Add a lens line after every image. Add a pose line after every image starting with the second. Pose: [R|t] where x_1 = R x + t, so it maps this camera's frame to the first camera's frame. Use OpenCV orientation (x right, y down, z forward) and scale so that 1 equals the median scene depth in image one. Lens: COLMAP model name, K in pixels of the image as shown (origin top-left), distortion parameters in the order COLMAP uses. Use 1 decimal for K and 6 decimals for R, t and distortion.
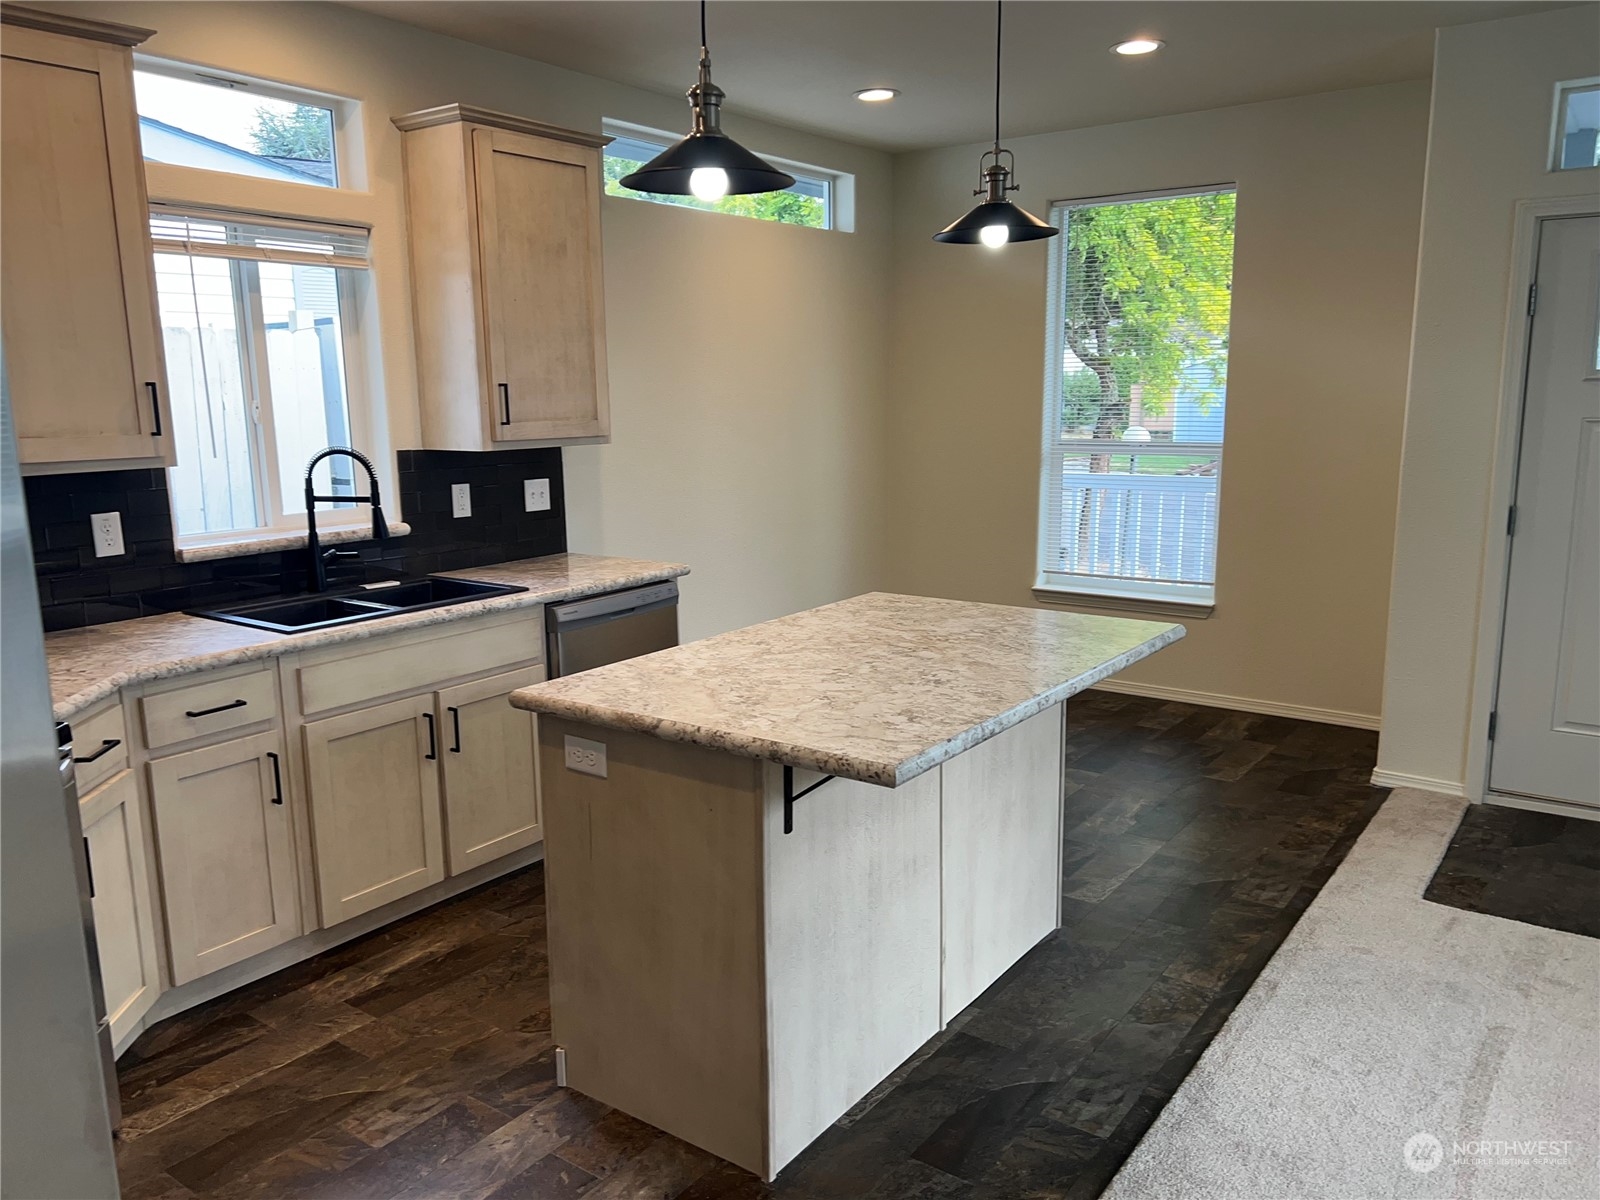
lens RADIAL K [[1214.0, 0, 790.5], [0, 1214.0, 608.6], [0, 0, 1]] dist [0.014577, 0.002602]
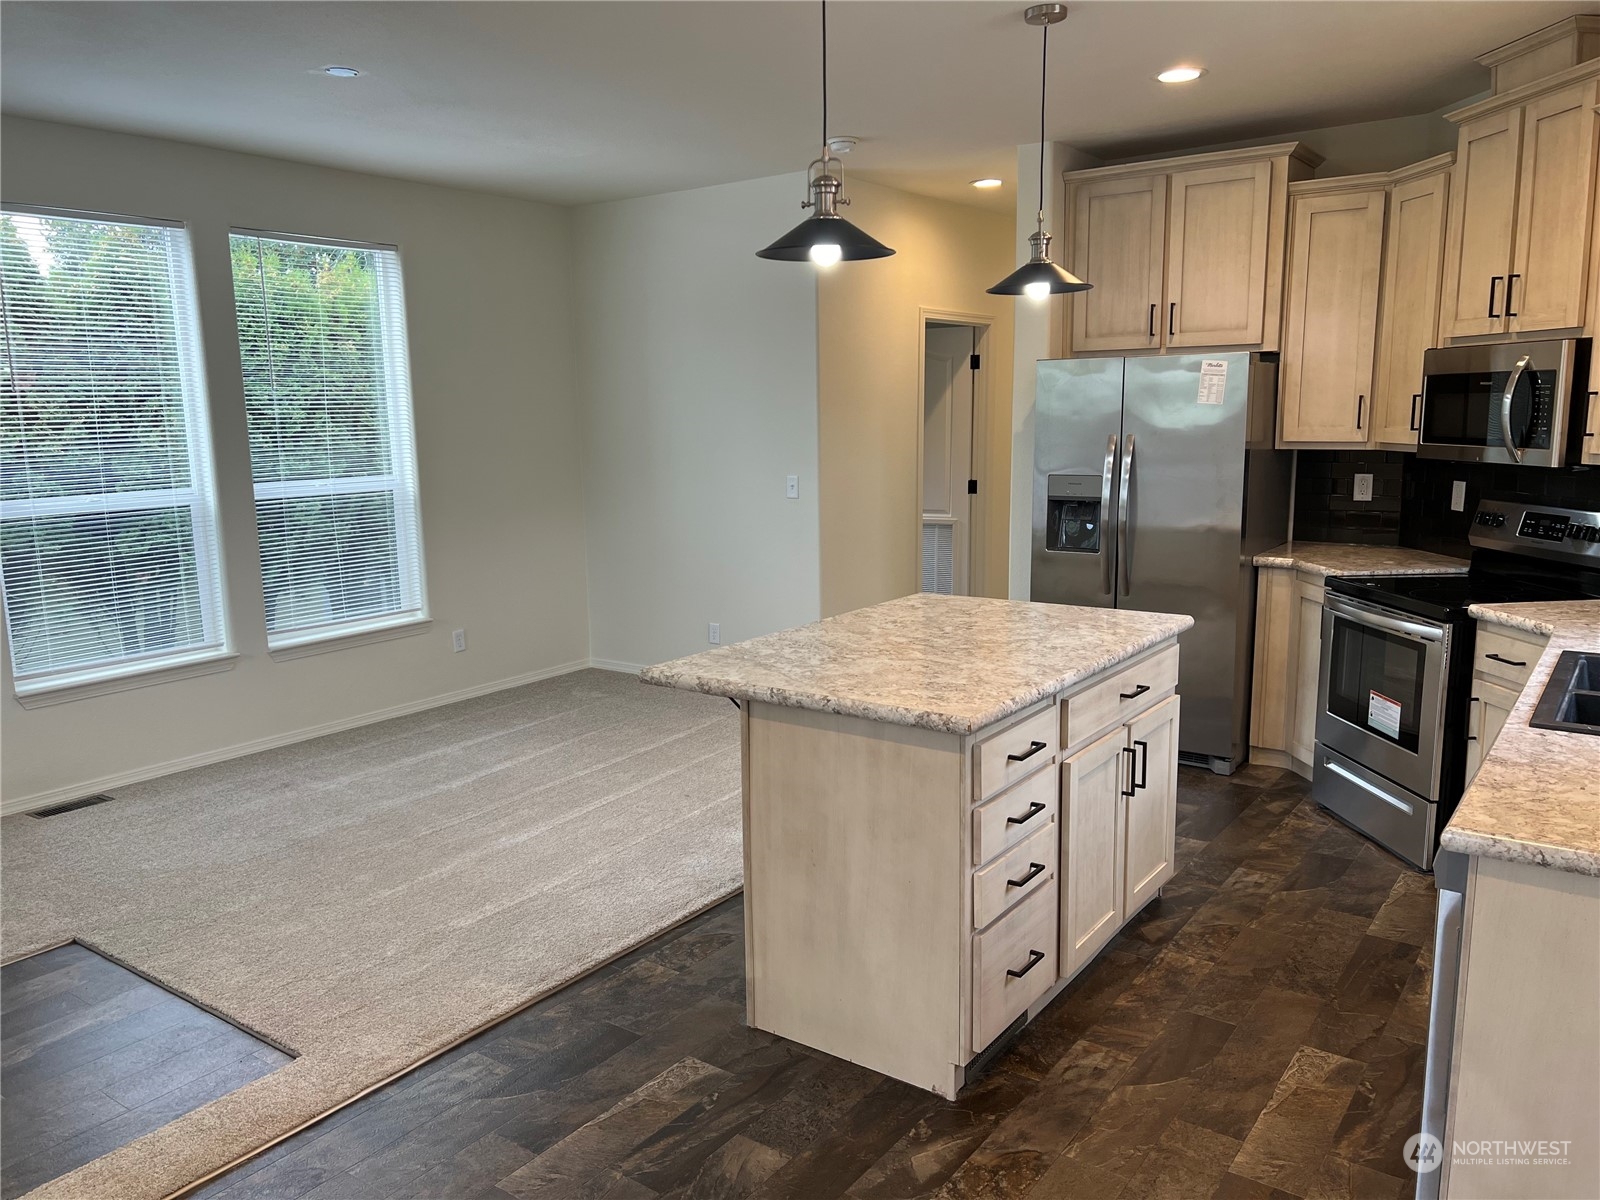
lens RADIAL K [[1194.3, 0, 782.5], [0, 1194.3, 615.1], [0, 0, 1]] dist [0.060185, -0.052373]
pose [[-0.999526, 0.028322, 0.012067, 0.175585], [0.030749, 0.937428, 0.346818, -0.325231], [-0.001489, 0.347025, -0.937855, 1.710462]]
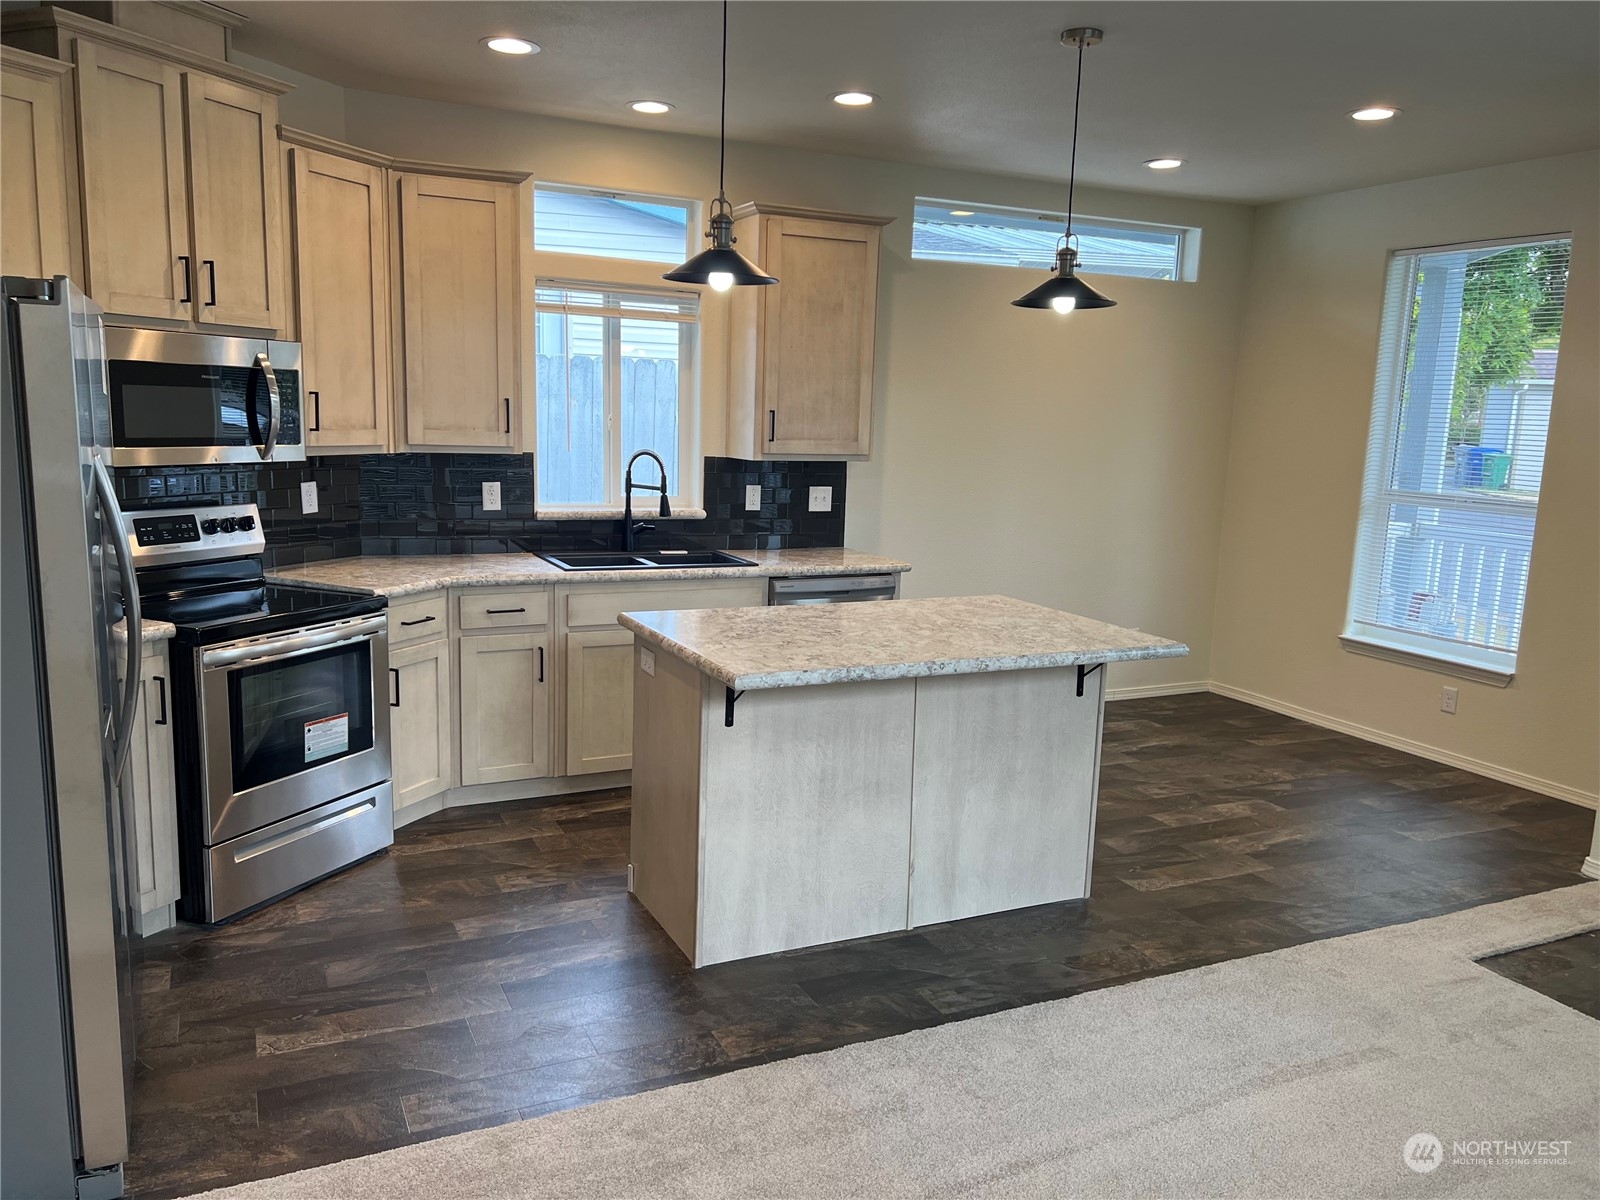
lens RADIAL K [[1209.3, 0, 800.7], [0, 1209.3, 606.4], [0, 0, 1]] dist [0.091263, -0.149523]
pose [[0.880382, 0.117355, -0.459517, 0.475580], [-0.128478, 0.991687, 0.007115, 0.014767], [0.456532, 0.052773, 0.888140, -0.162826]]
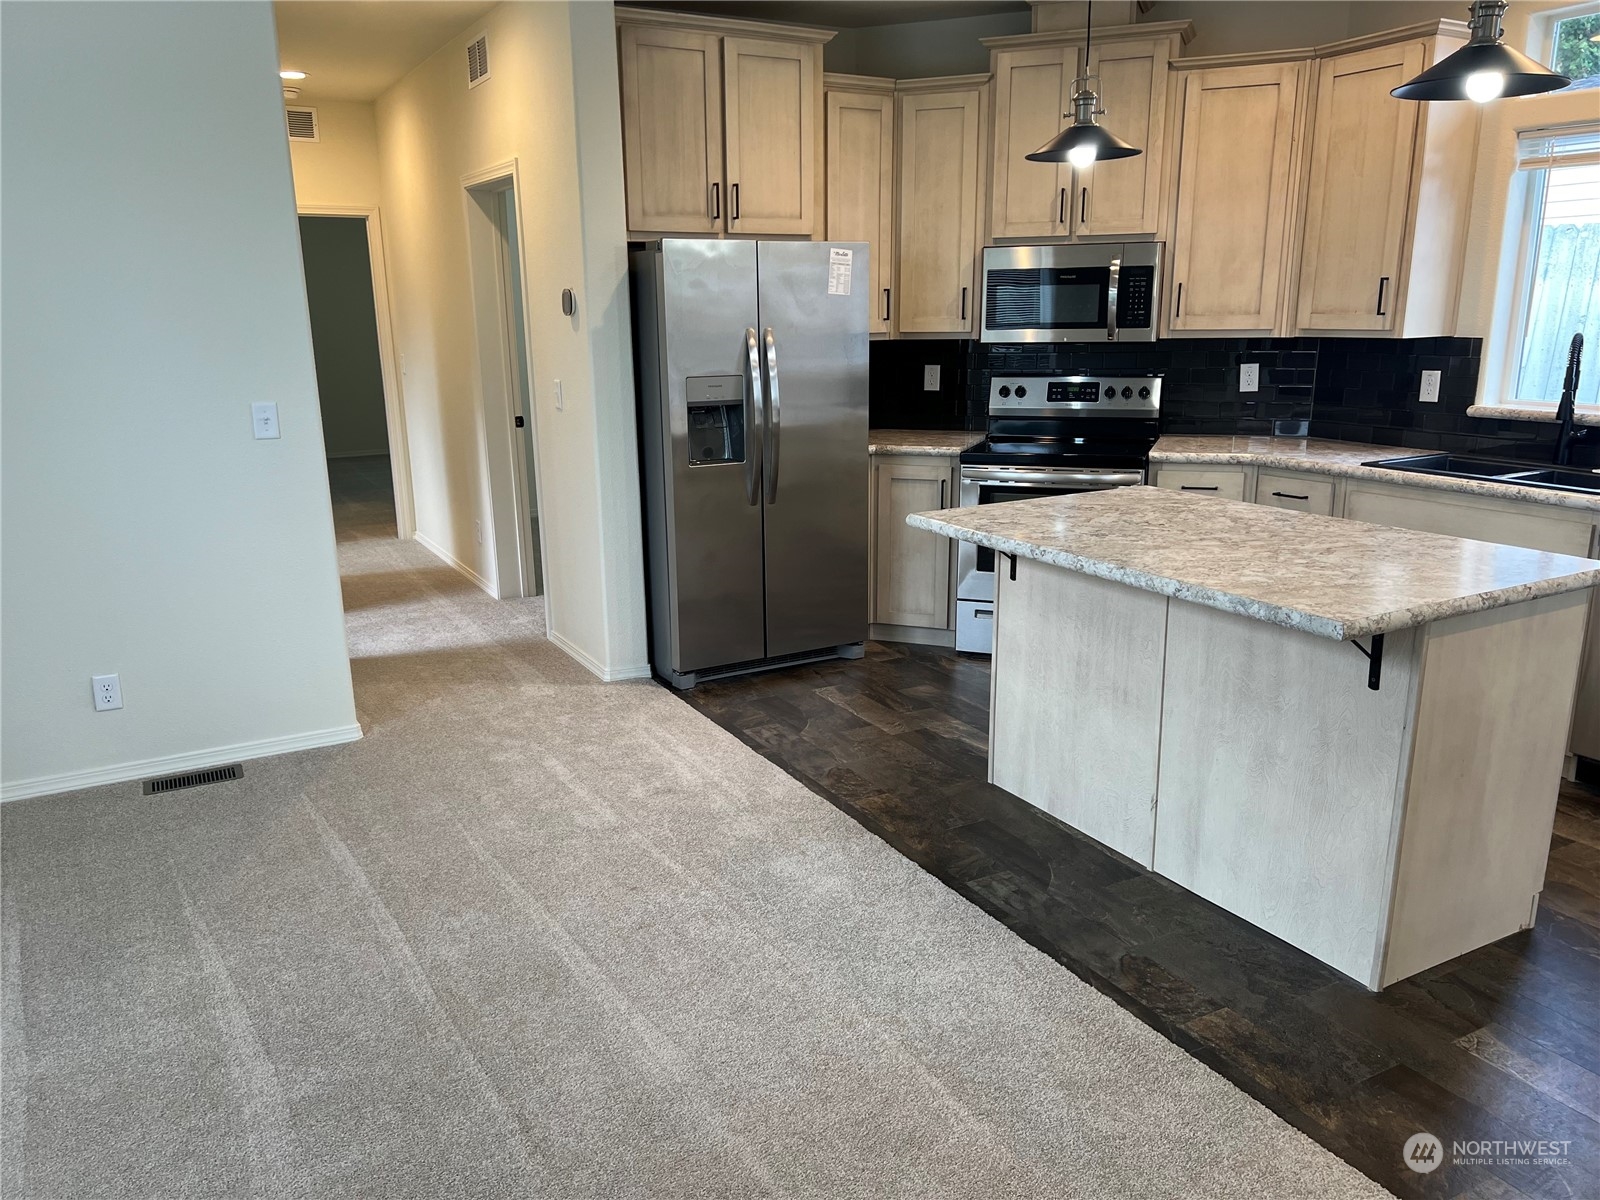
lens RADIAL K [[1194.3, 0, 782.5], [0, 1194.3, 615.1], [0, 0, 1]] dist [0.060185, -0.052373]
pose [[-0.429320, 0.249081, -0.868126, 0.993046], [-0.144718, 0.929825, 0.338352, -0.171326], [0.891482, 0.270895, -0.363146, 0.869482]]
